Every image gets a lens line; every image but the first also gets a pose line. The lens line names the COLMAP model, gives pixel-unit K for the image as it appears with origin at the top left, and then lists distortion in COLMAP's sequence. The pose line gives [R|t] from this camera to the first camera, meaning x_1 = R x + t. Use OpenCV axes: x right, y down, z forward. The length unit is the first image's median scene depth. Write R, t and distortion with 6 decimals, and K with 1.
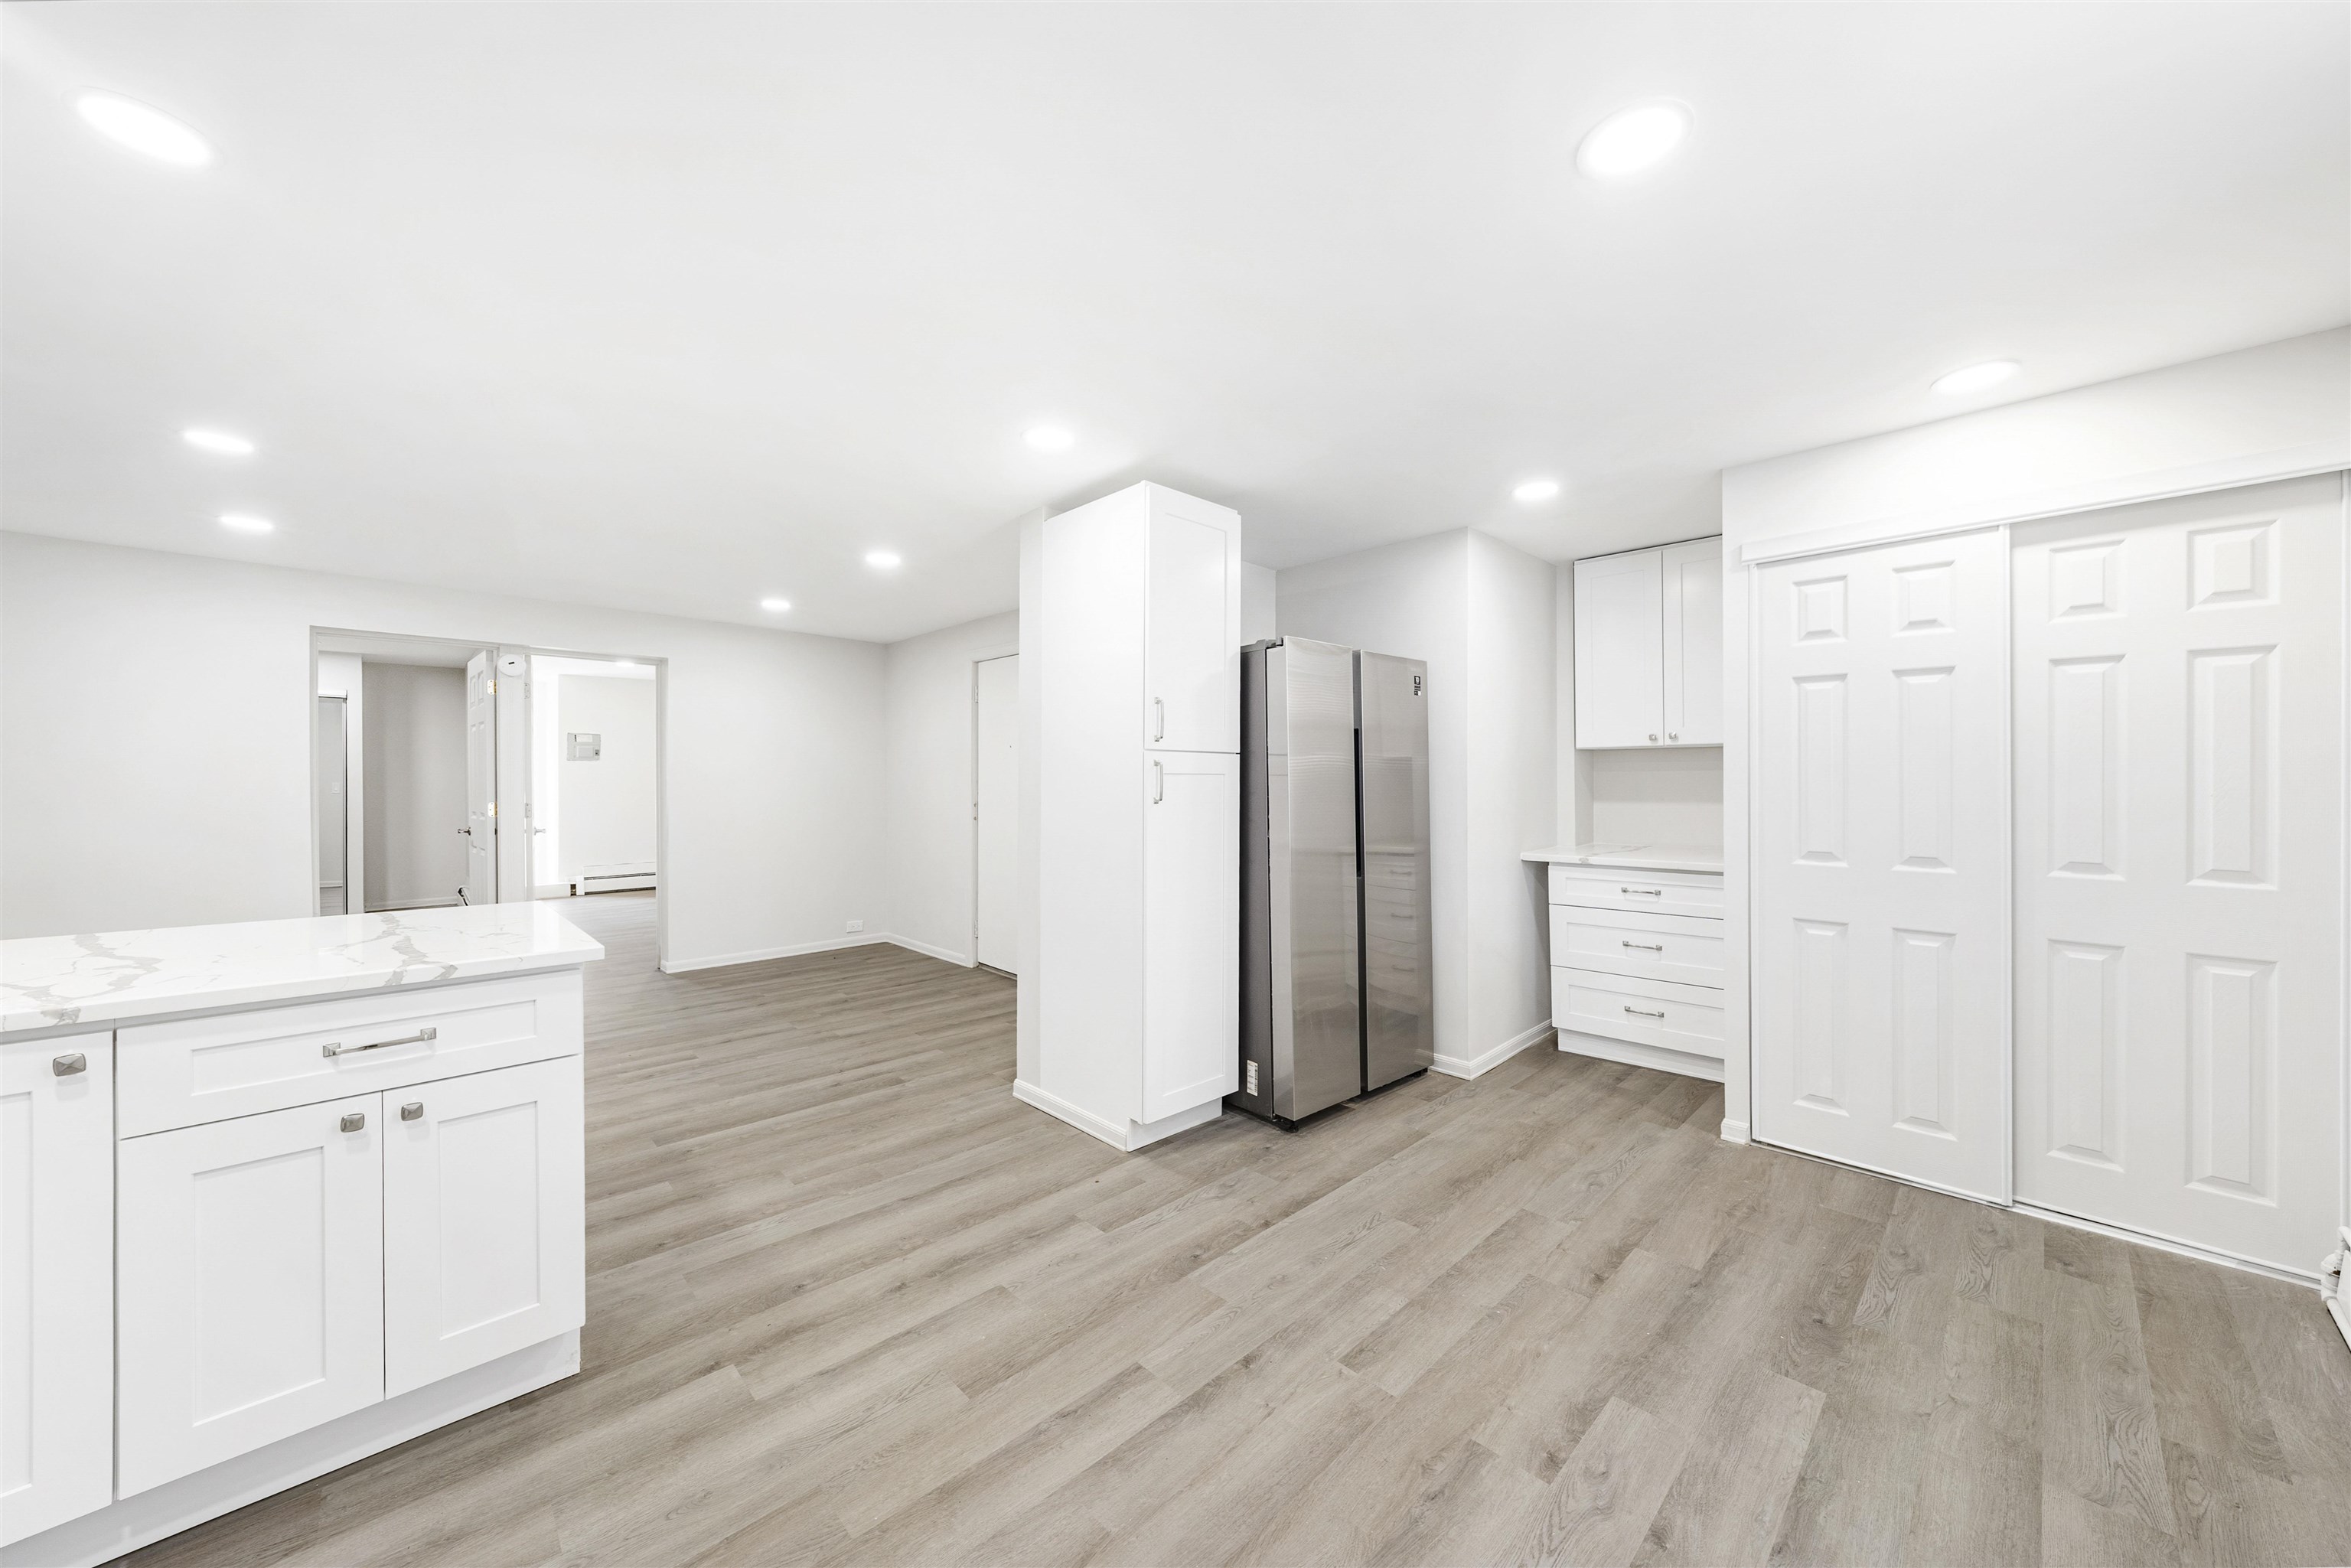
lens RADIAL K [[834.0, 0, 1168.7], [0, 834.0, 772.9], [0, 0, 1]] dist [-0.000779, -0.000110]
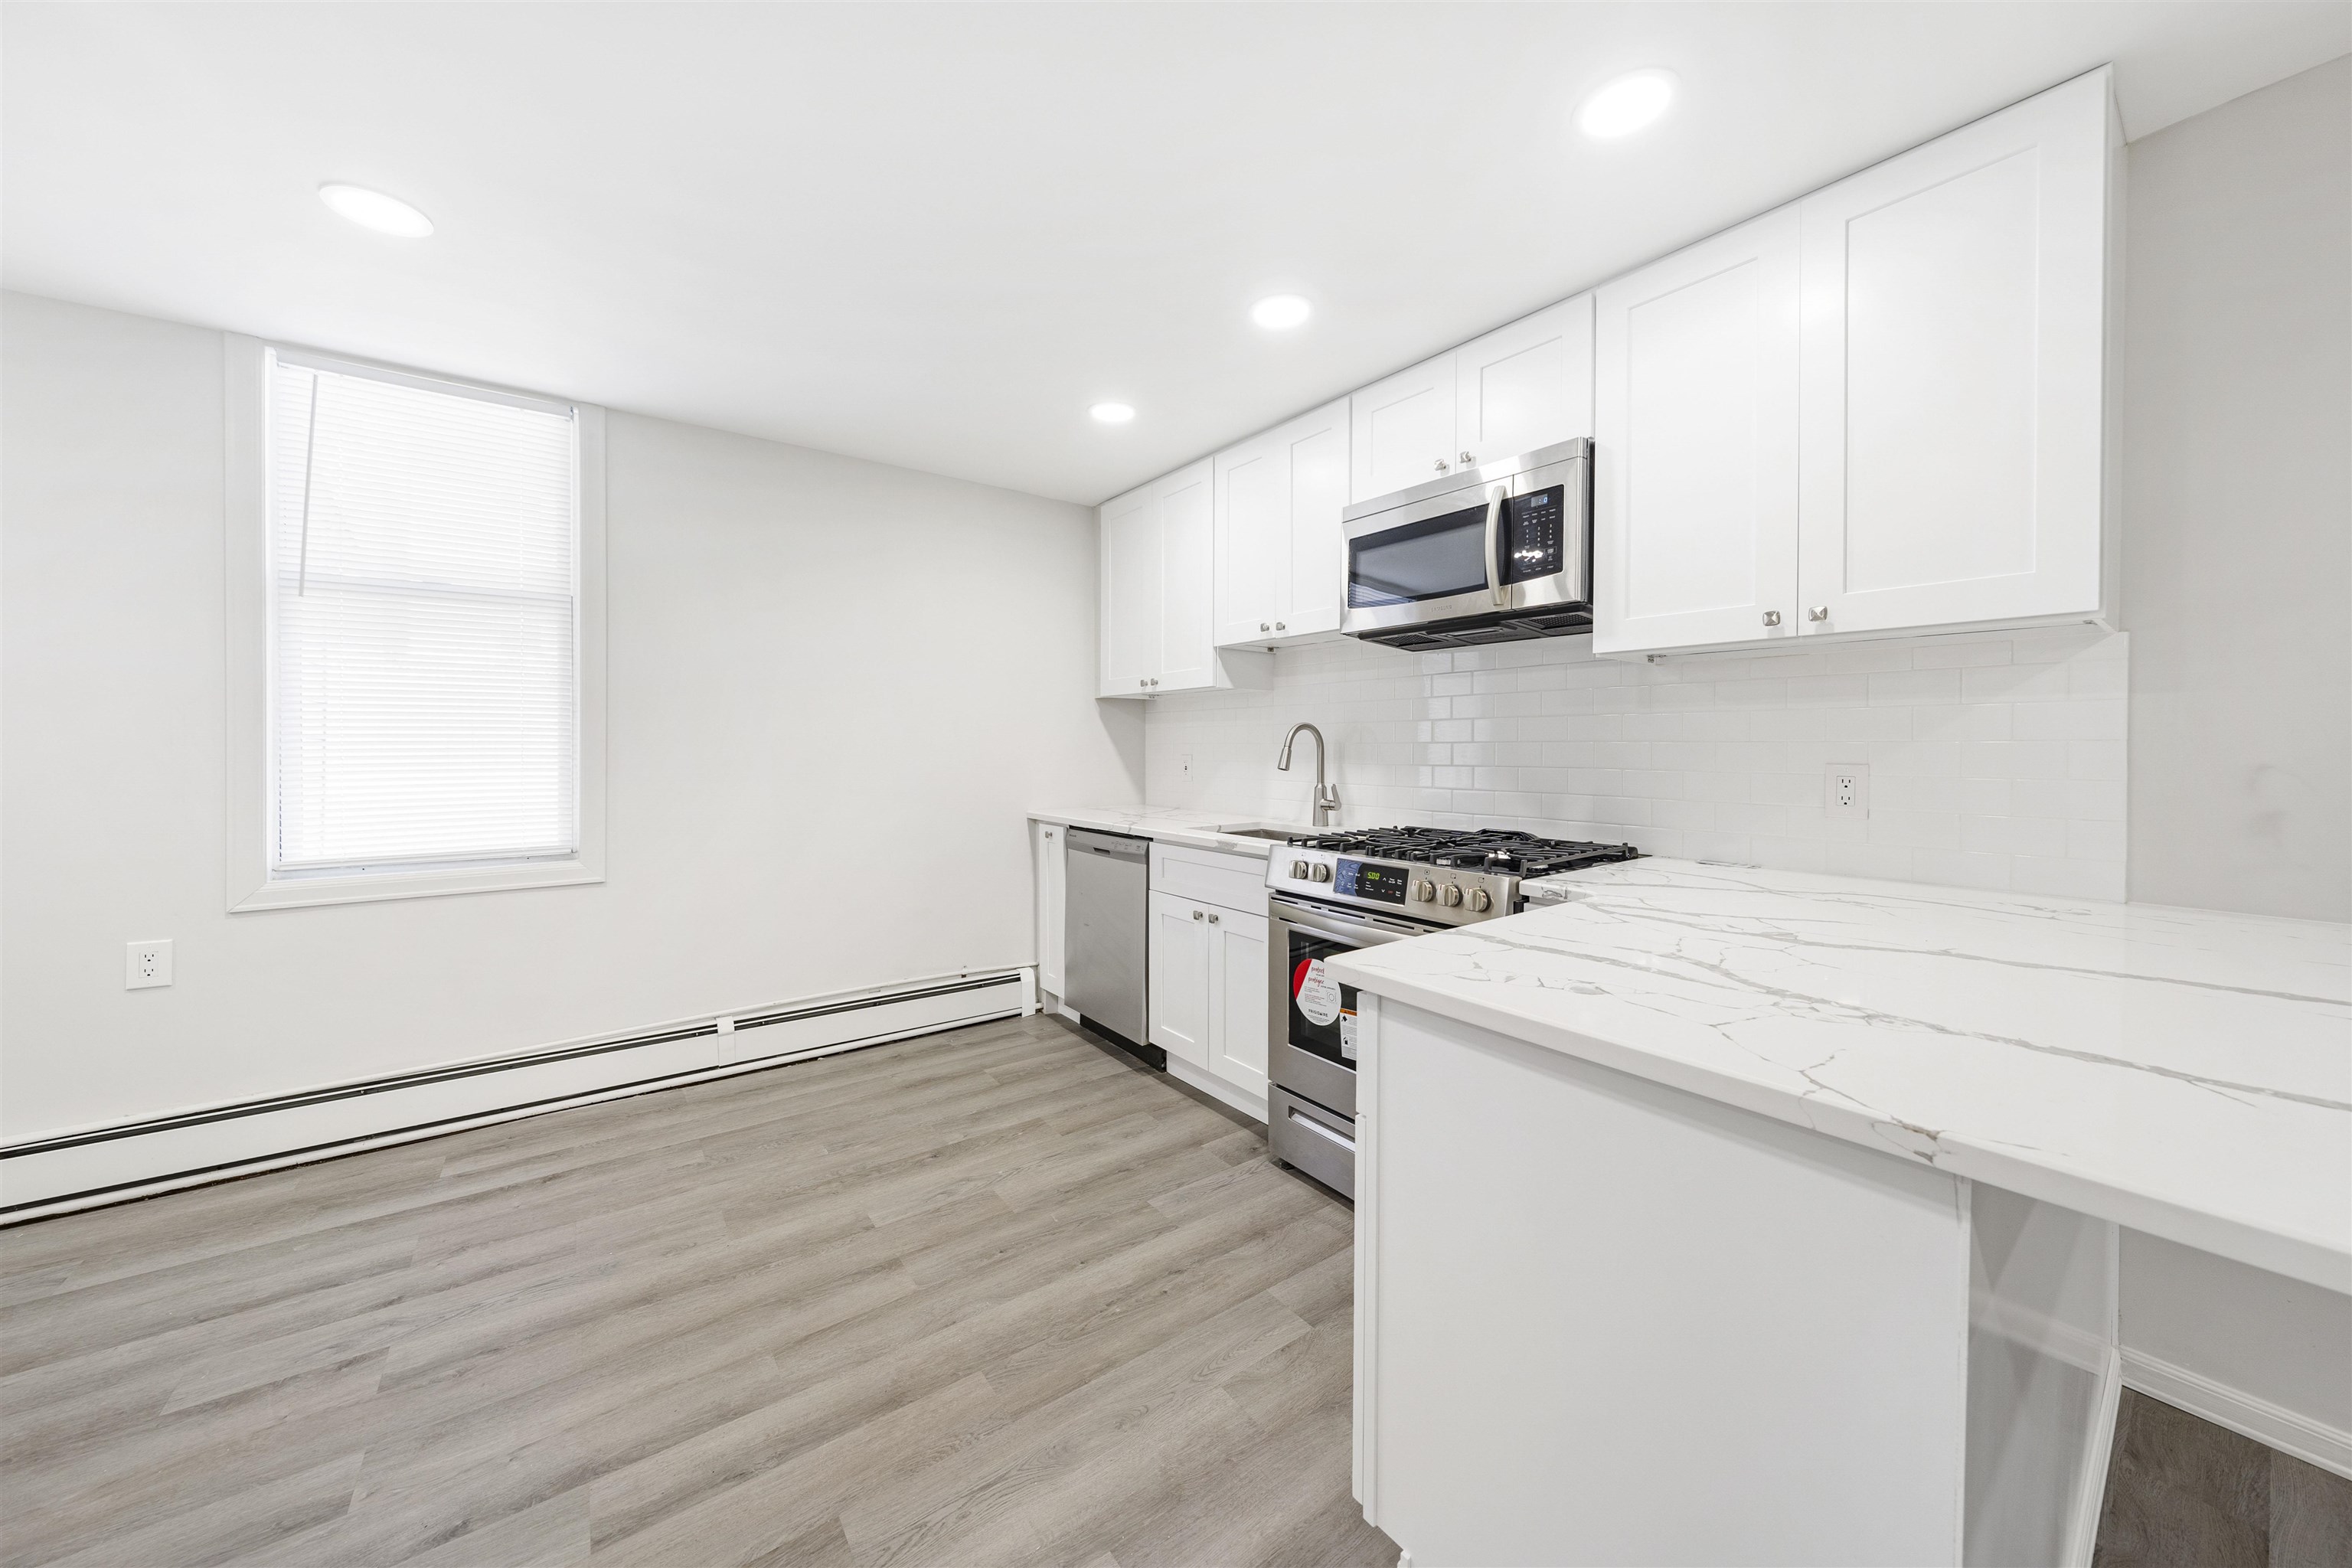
lens RADIAL K [[825.4, 0, 1171.1], [0, 825.4, 759.5], [0, 0, 1]] dist [0.000476, 0.000197]
pose [[-0.992521, -0.003376, 0.122028, -0.490967], [-0.002041, 0.999937, 0.011066, 0.026649], [-0.122058, 0.010734, -0.992465, 1.322200]]
